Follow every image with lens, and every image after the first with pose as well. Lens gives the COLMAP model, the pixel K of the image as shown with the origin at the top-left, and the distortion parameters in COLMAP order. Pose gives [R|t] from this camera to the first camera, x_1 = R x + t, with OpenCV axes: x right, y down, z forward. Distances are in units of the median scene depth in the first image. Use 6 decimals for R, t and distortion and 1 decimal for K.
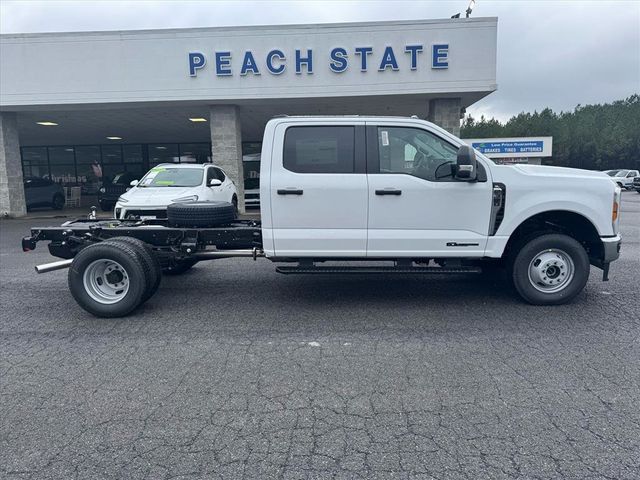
lens RADIAL K [[452.3, 0, 323.8], [0, 452.3, 239.3], [0, 0, 1]] dist [0.017601, -0.017119]
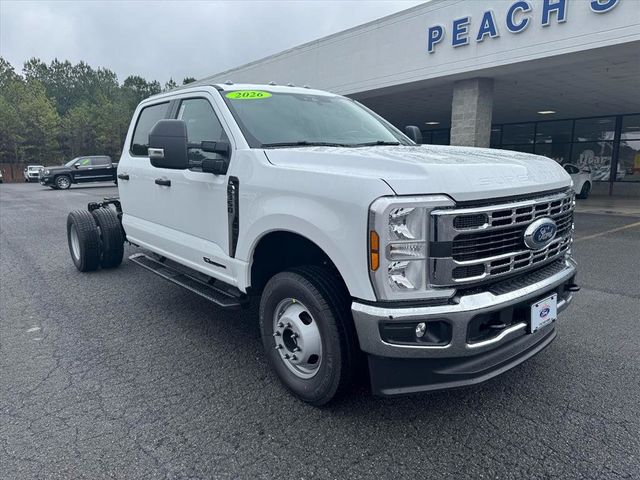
lens RADIAL K [[452.3, 0, 320.3], [0, 452.3, 238.6], [0, 0, 1]] dist [0.017601, -0.017119]
pose [[0.663061, 0.137843, -0.735764, 0.305199], [-0.111287, 0.990129, 0.085207, -0.034276], [0.740247, 0.025384, 0.671856, 0.215235]]
